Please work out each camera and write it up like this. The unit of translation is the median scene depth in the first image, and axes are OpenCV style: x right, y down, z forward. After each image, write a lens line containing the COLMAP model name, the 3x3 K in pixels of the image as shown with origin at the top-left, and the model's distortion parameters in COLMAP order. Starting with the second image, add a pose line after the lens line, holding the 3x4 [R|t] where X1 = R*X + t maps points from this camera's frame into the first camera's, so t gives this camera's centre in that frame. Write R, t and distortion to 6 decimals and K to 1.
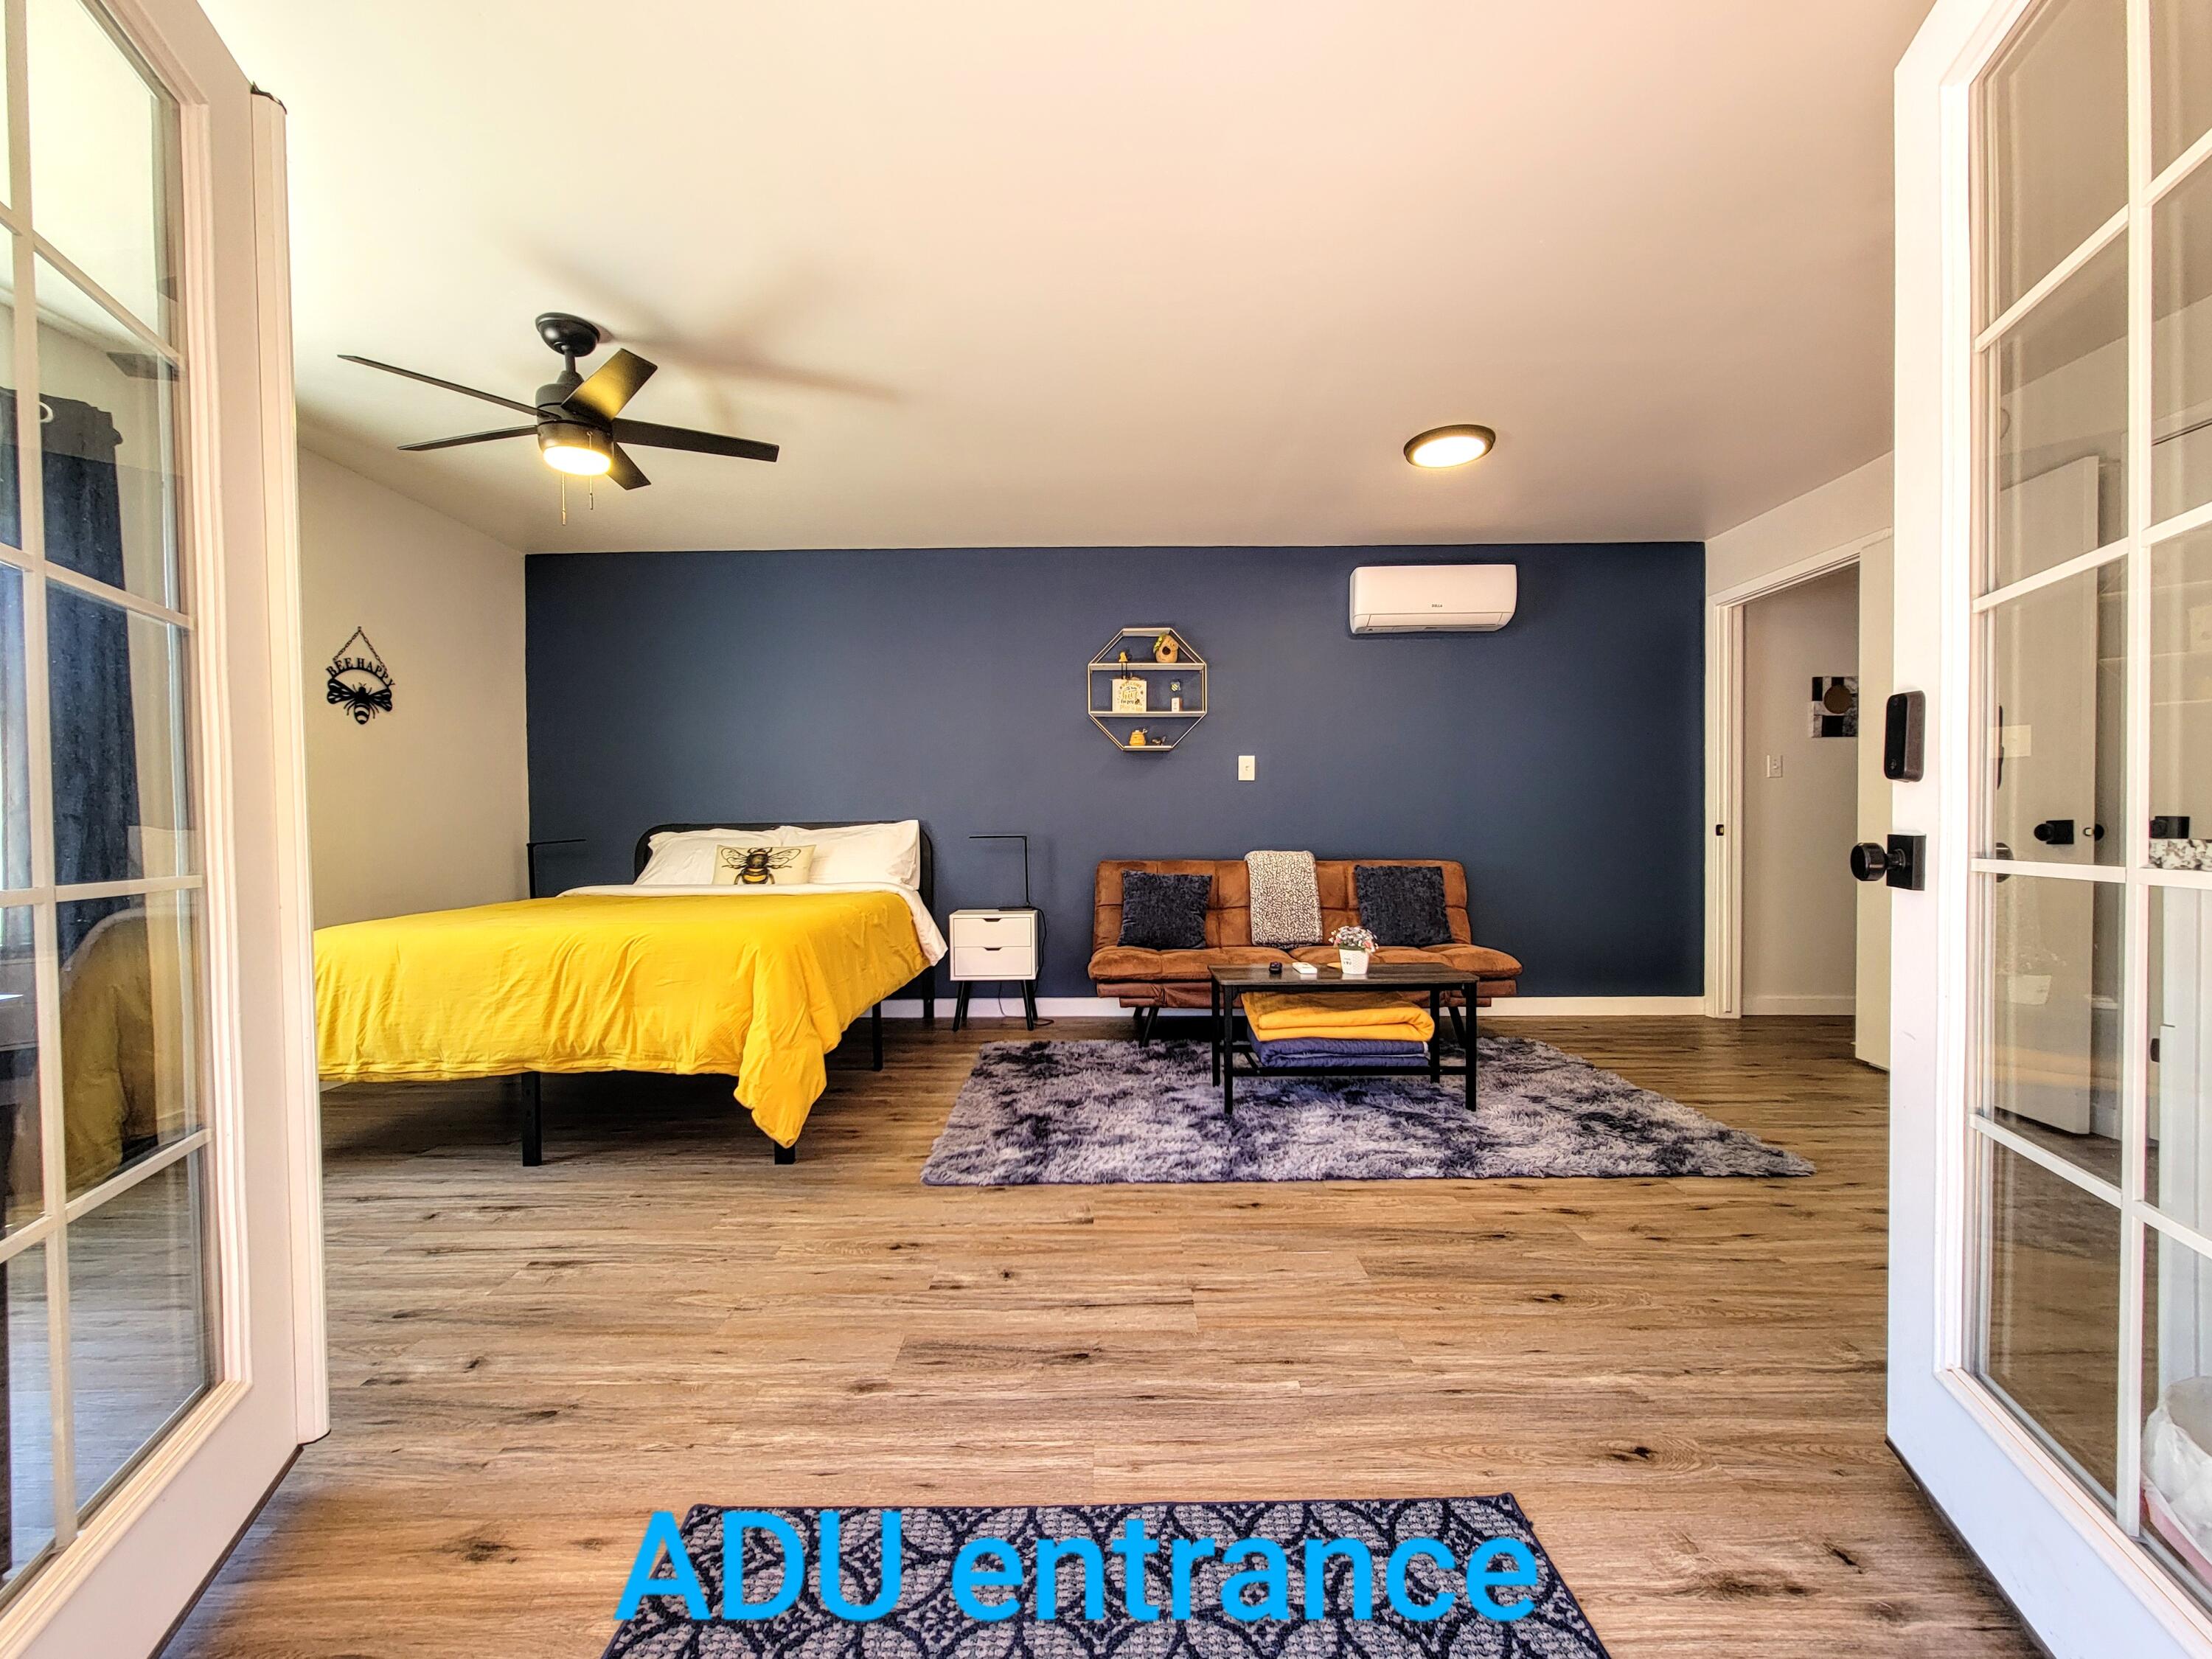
lens RADIAL K [[902.4, 0, 1103.4], [0, 902.4, 841.5], [0, 0, 1]] dist [-0.001378, 0.000094]
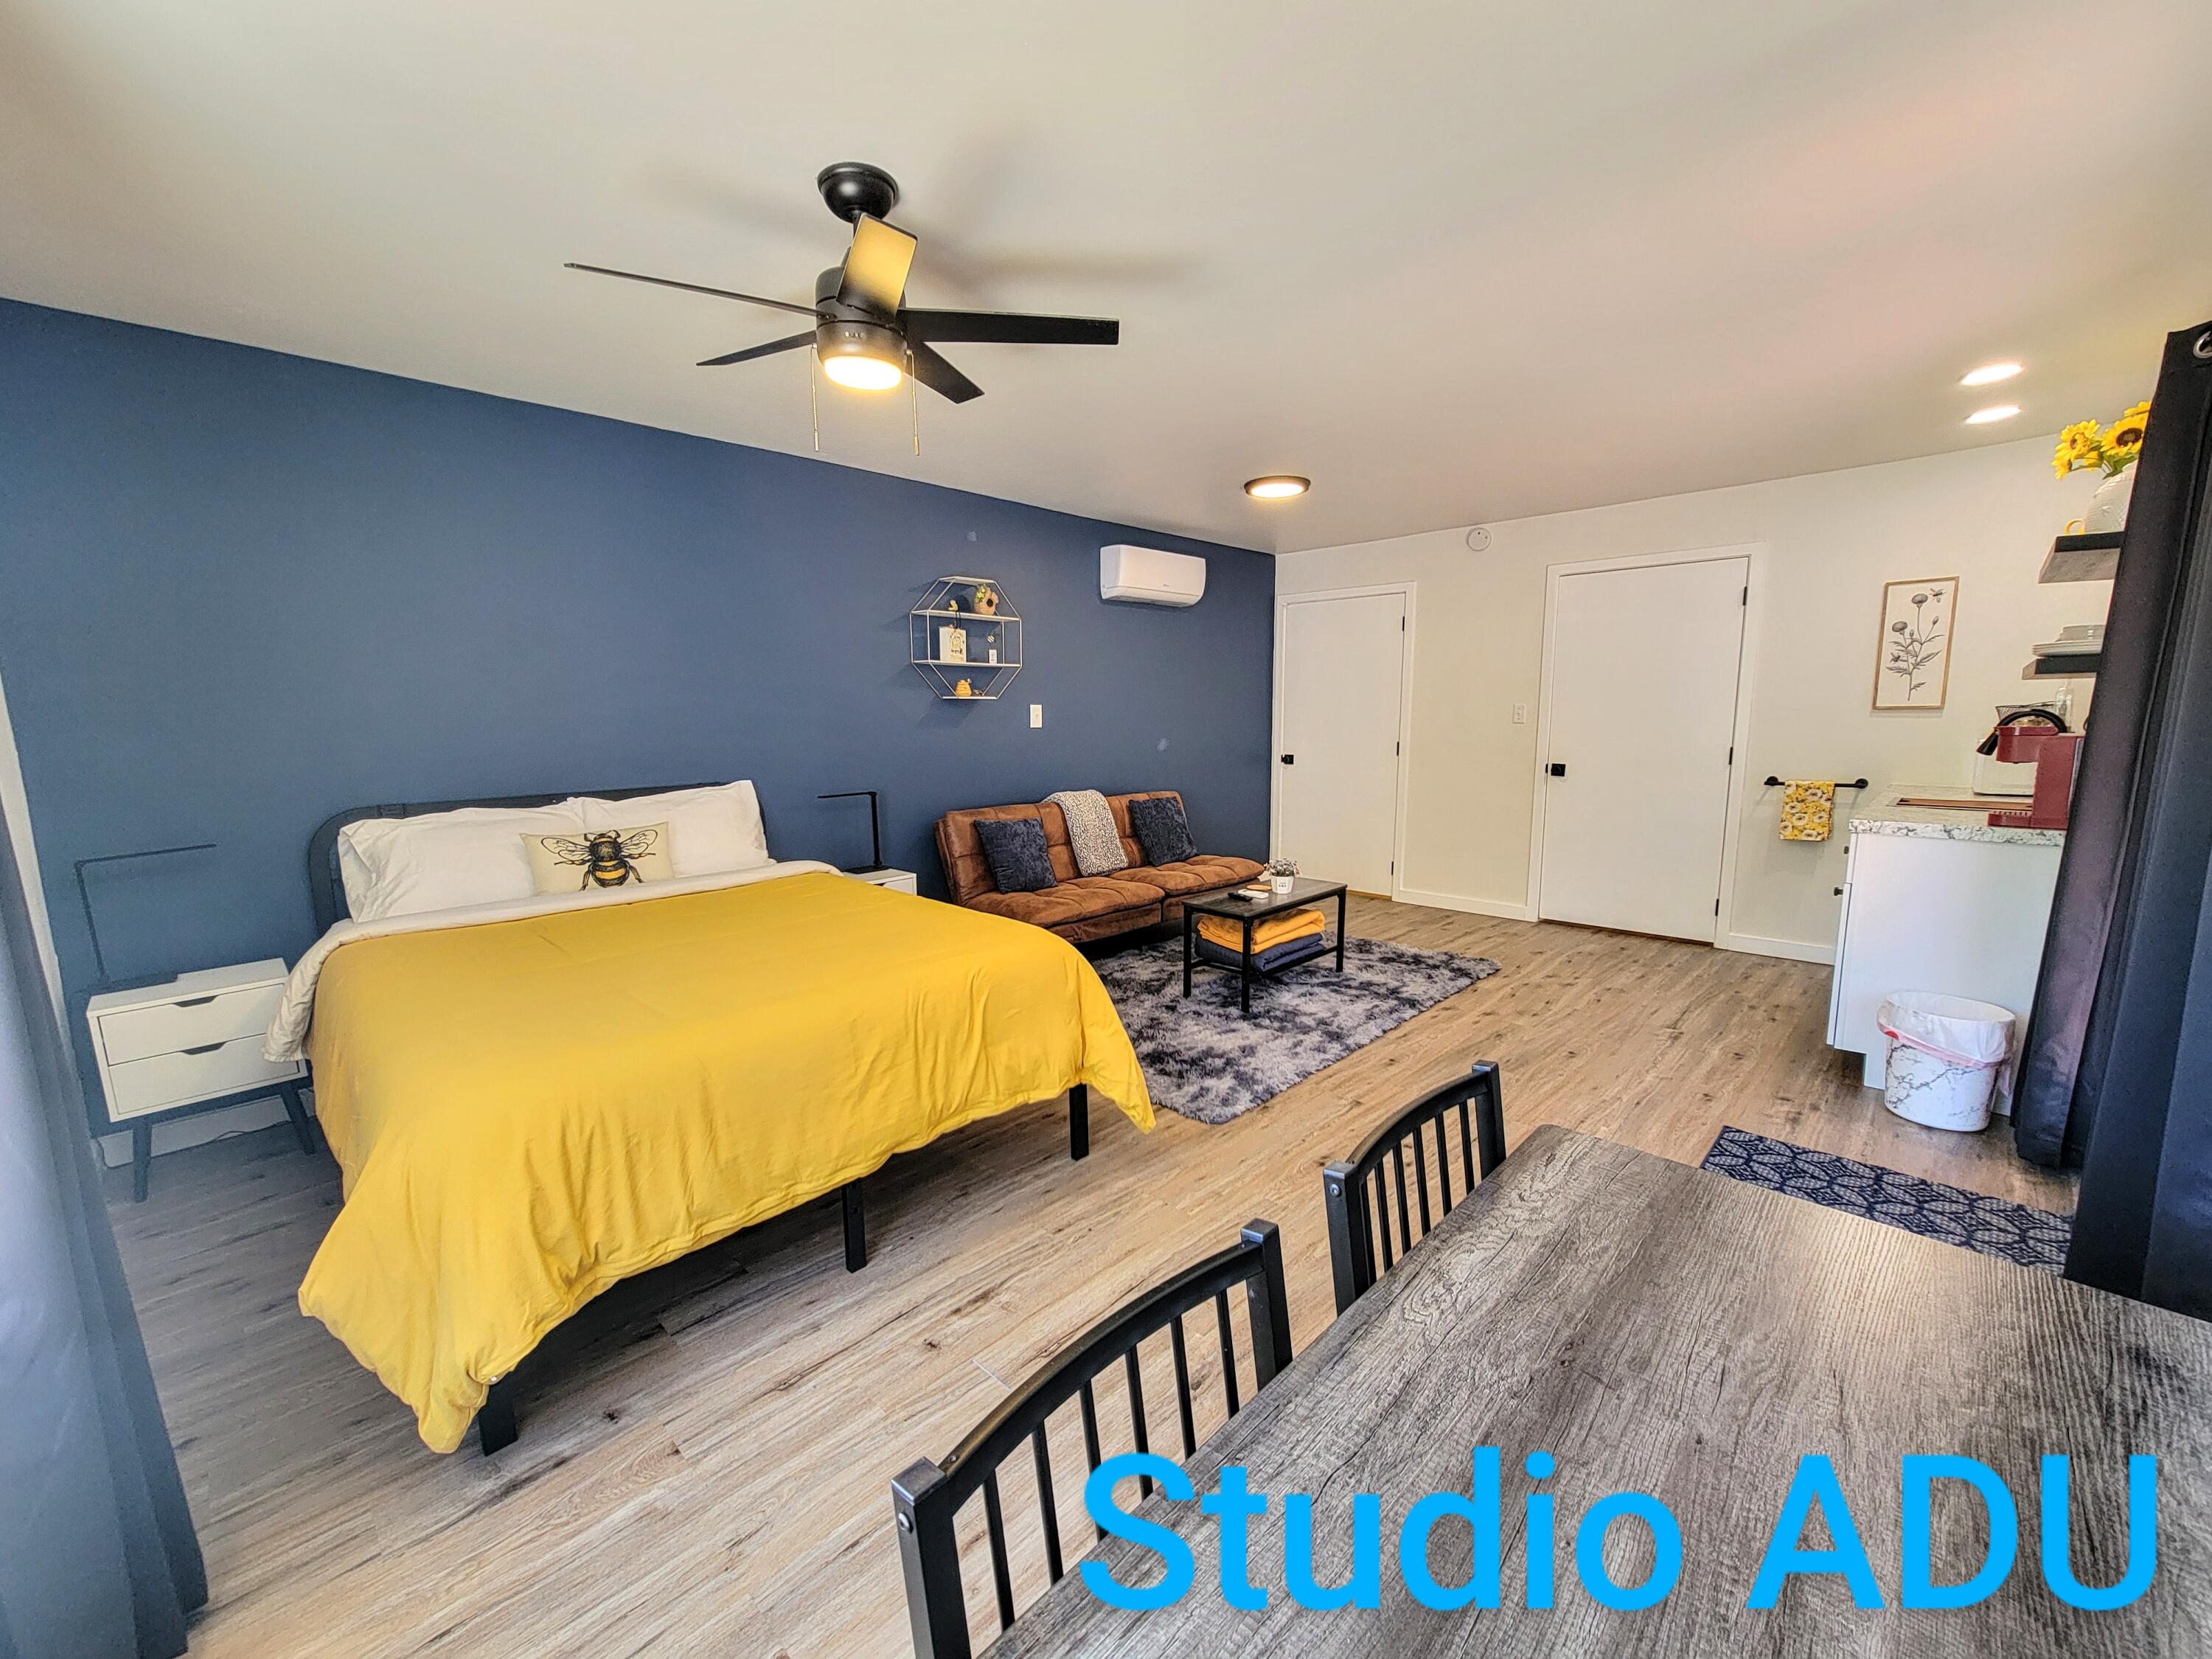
lens RADIAL K [[902.4, 0, 1103.4], [0, 902.4, 841.5], [0, 0, 1]] dist [-0.001378, 0.000094]
pose [[0.694010, -0.101578, 0.712764, -0.944990], [0.008212, 0.991050, 0.133241, -0.123871], [-0.719919, -0.086618, 0.688632, 0.281498]]
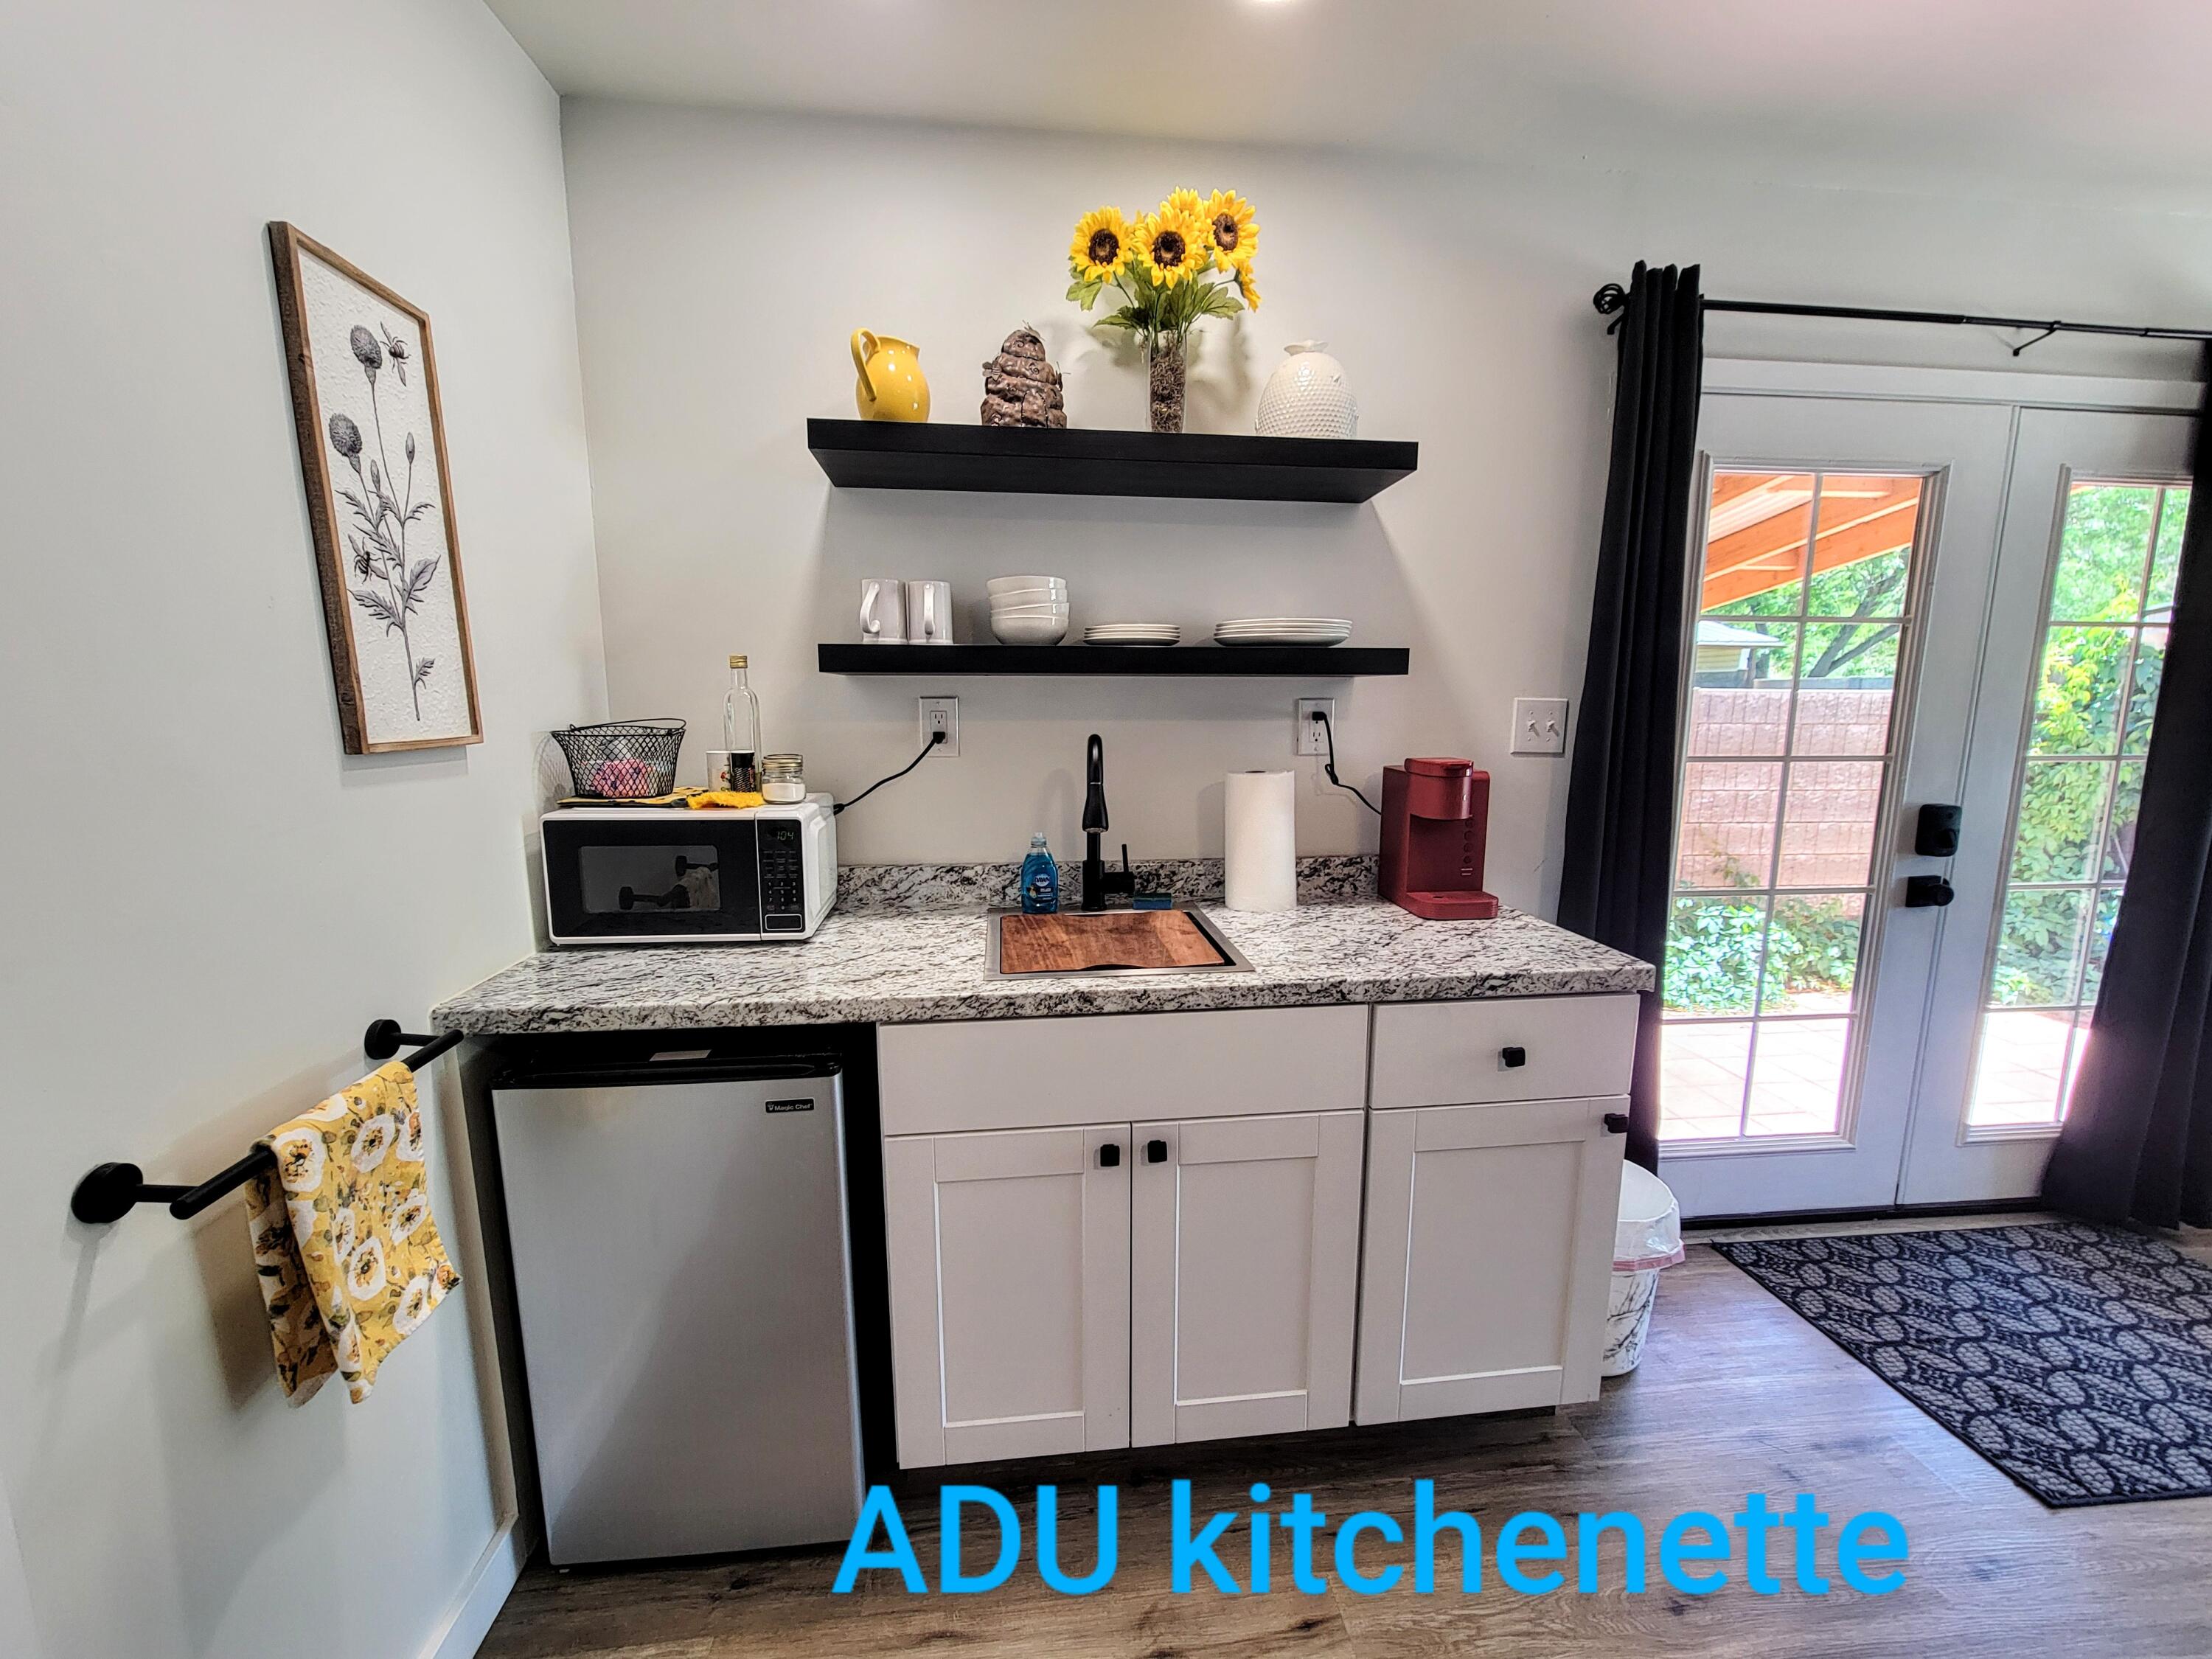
lens RADIAL K [[902.4, 0, 1103.4], [0, 902.4, 841.5], [0, 0, 1]] dist [-0.001378, 0.000094]
pose [[-0.993634, 0.027808, -0.109173, 0.802000], [0.009068, 0.985656, 0.168522, -0.157776], [0.112293, 0.166459, -0.979633, 0.837831]]
